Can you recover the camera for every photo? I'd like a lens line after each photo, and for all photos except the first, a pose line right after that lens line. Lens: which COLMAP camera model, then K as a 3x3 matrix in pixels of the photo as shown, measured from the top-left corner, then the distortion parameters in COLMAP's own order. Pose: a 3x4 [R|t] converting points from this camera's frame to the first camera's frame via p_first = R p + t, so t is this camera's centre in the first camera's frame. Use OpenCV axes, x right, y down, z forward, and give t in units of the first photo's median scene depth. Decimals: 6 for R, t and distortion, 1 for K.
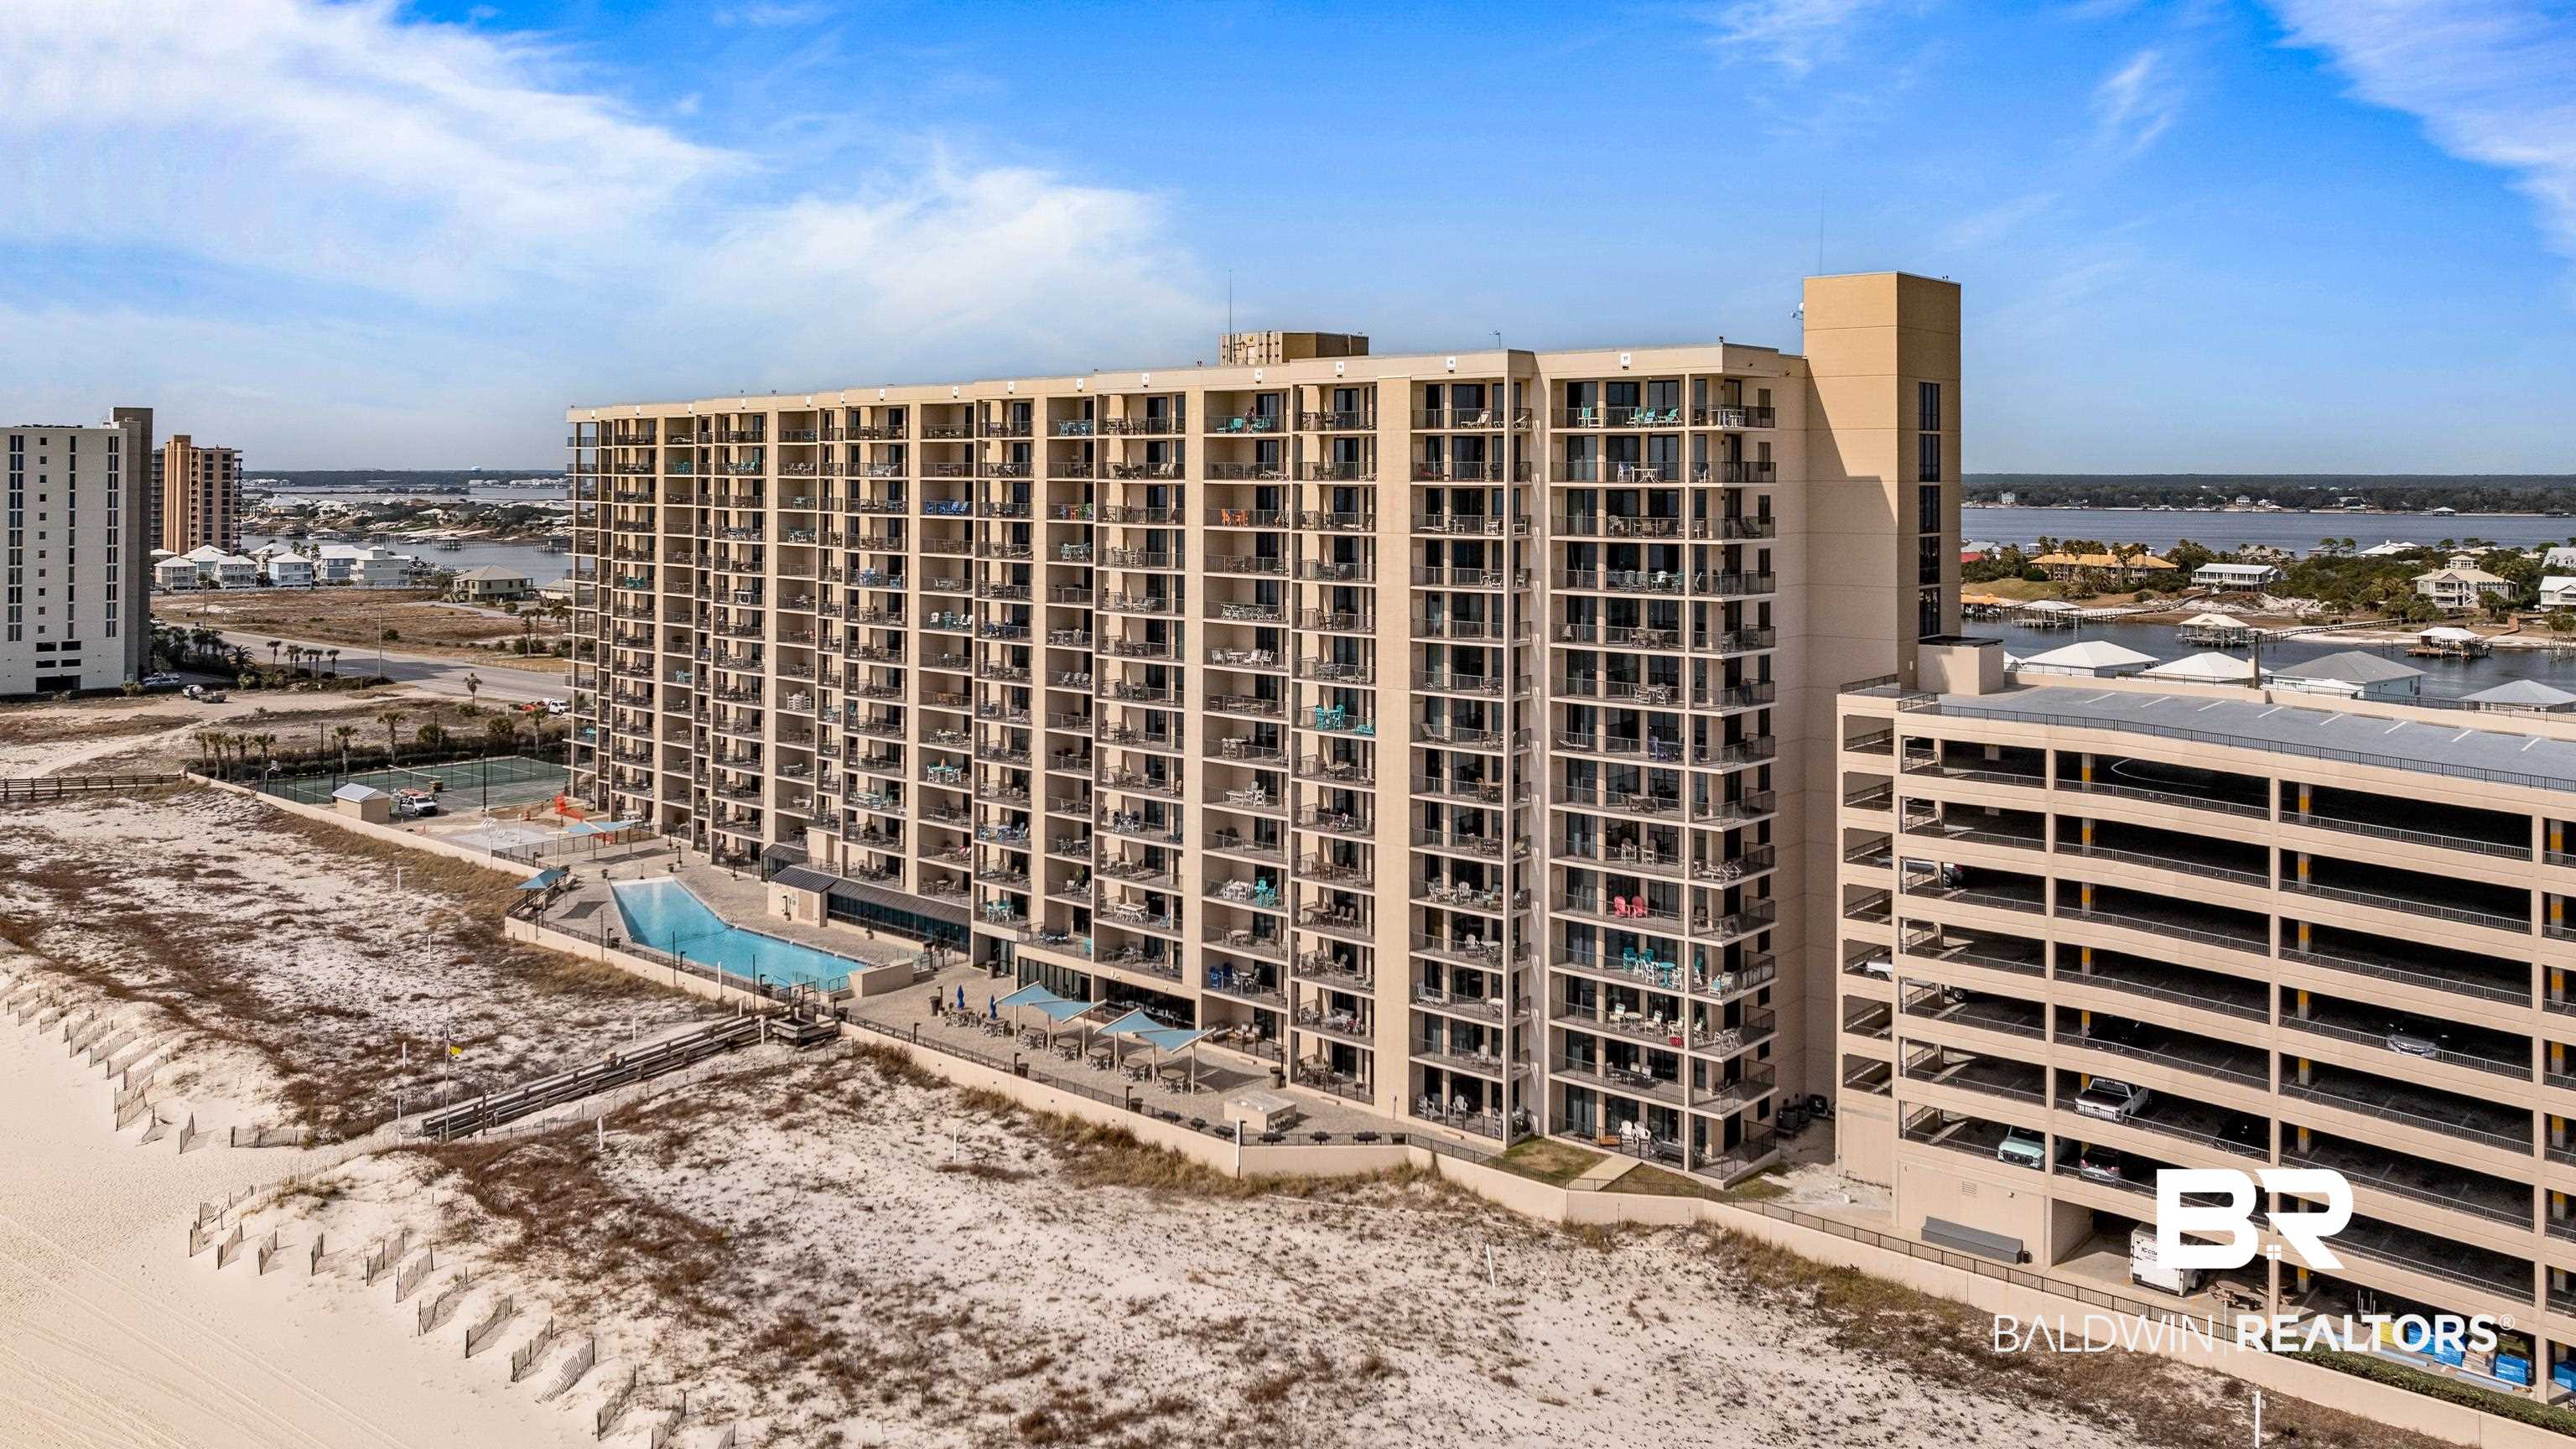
lens RADIAL K [[1880.1, 0, 1288.0], [0, 1880.1, 724.5], [0, 0, 1]] dist [-0.007553, -0.001469]
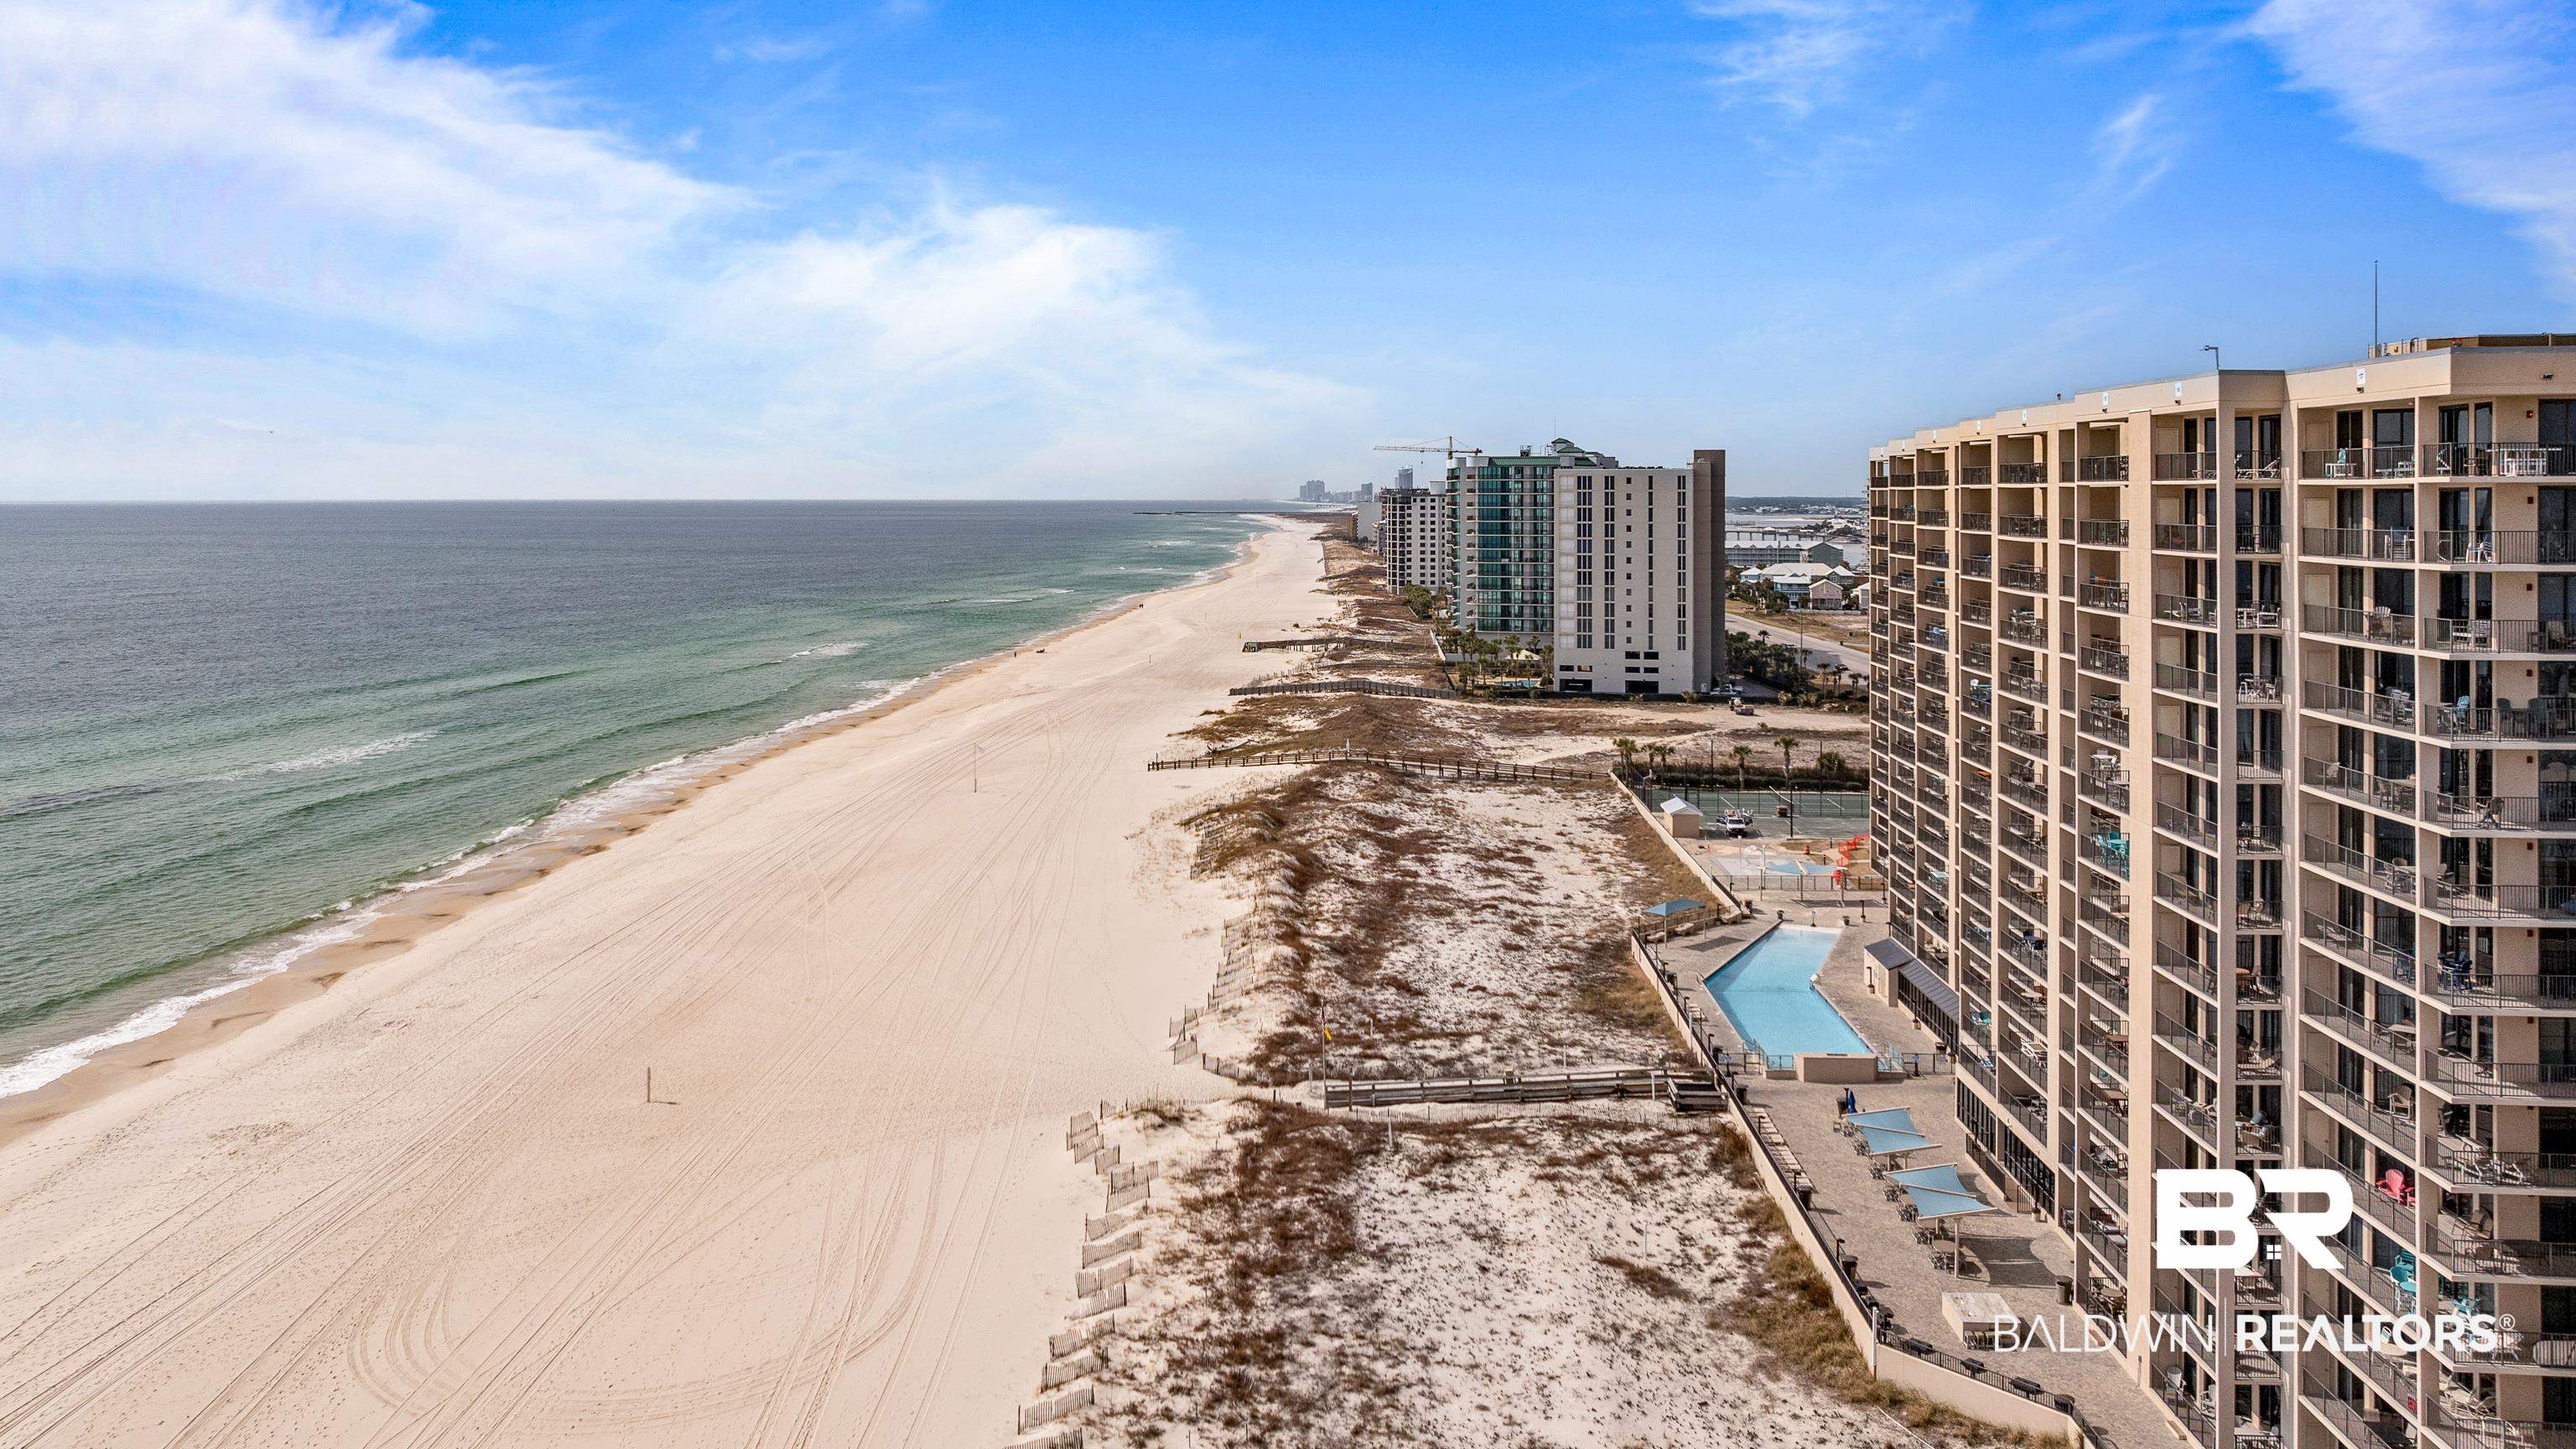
lens RADIAL K [[1923.4, 0, 1288.0], [0, 1923.4, 724.5], [0, 0, 1]] dist [0.002364, -0.000267]
pose [[0.622506, 0.090984, -0.777308, 0.520696], [-0.104254, 0.994008, 0.032857, -0.055714], [0.775640, 0.060584, 0.628261, 0.286774]]
